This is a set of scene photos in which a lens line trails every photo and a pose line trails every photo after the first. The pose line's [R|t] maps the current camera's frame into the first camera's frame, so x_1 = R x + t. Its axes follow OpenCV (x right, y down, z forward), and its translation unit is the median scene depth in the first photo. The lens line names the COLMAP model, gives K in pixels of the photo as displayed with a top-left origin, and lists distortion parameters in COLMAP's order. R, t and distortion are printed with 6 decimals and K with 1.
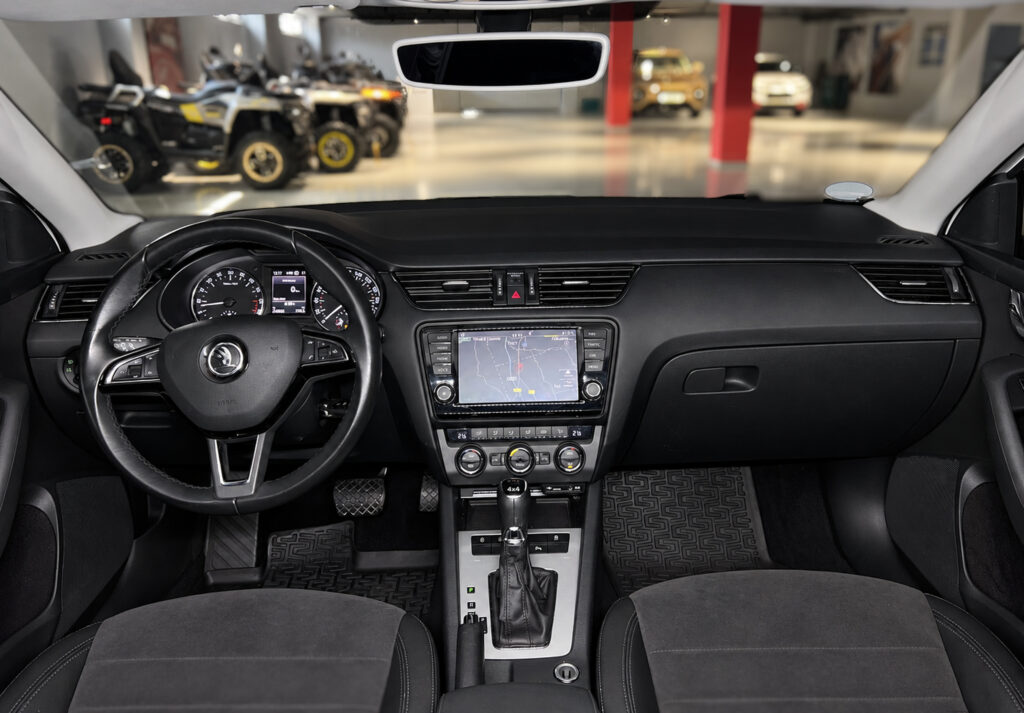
lens RADIAL K [[781.0, 0, 531.4], [0, 781.0, 323.6], [0, 0, 1]] dist [0.006835, 0.002914]
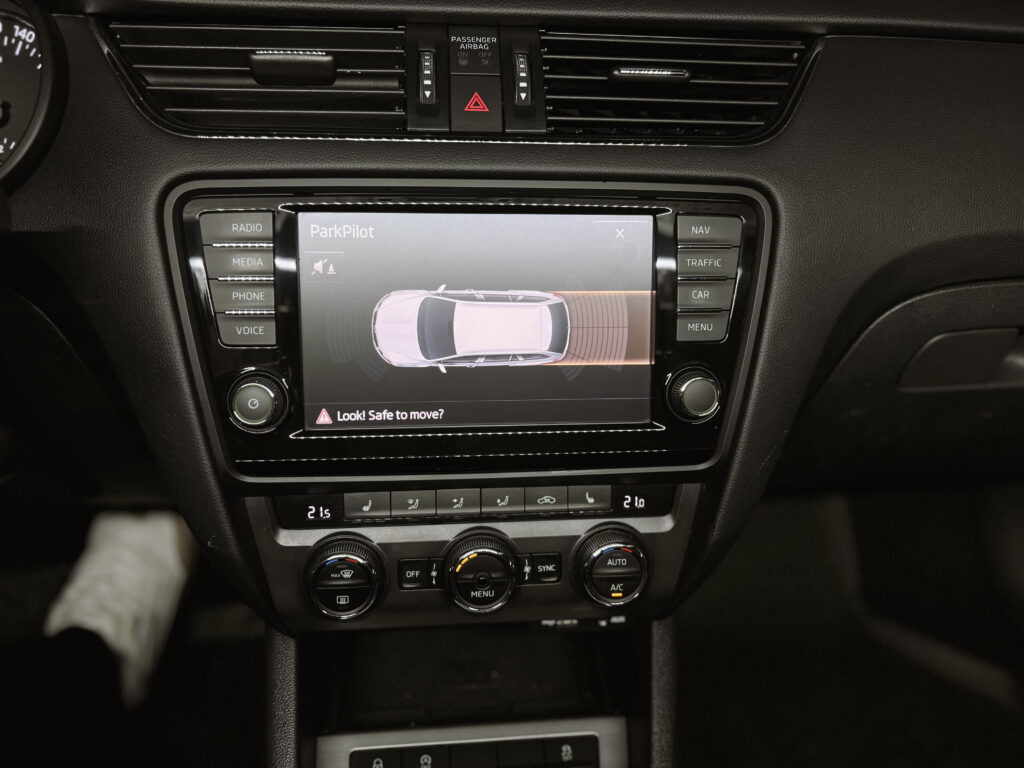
lens RADIAL K [[775.2, 0, 512.0], [0, 775.2, 384.0], [0, 0, 1]] dist [0.008564, -0.004544]
pose [[0.996221, 0.012881, 0.085894, -0.031355], [-0.032192, 0.973263, 0.227425, 0.004385], [-0.080668, -0.229330, 0.970000, 0.649835]]
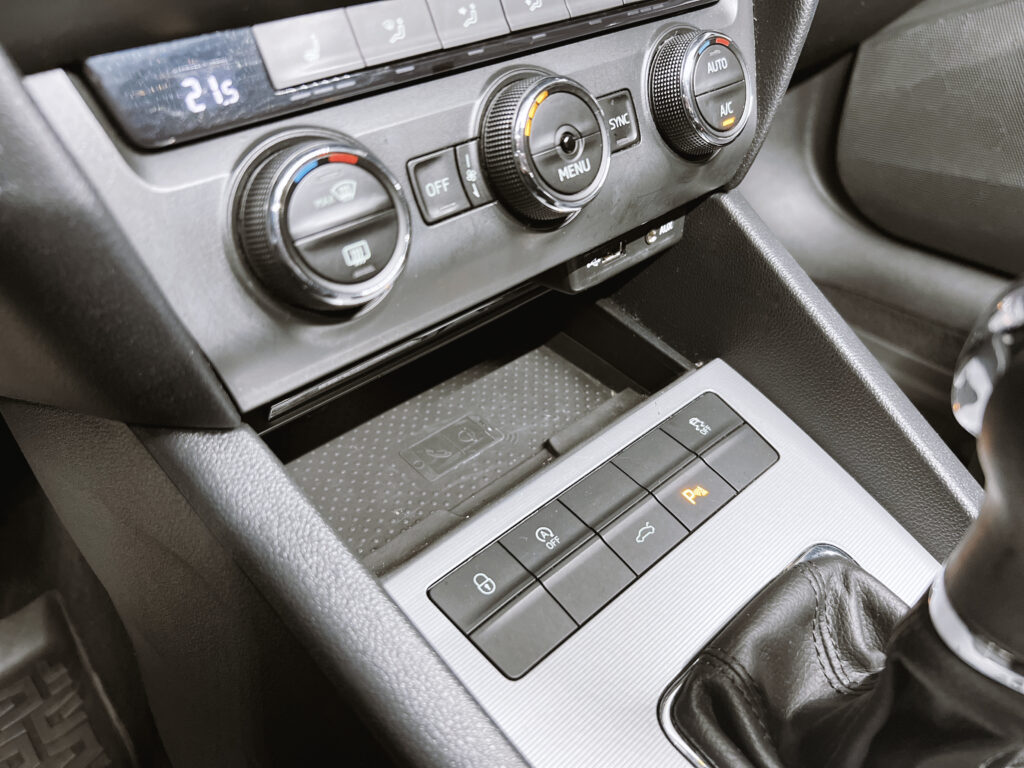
lens RADIAL K [[775.2, 0, 512.0], [0, 775.2, 384.0], [0, 0, 1]] dist [0.008564, -0.004544]
pose [[0.760342, -0.392612, 0.517432, -0.140680], [0.213161, 0.903343, 0.372201, 0.149055], [-0.613549, -0.172703, 0.770539, 0.823475]]
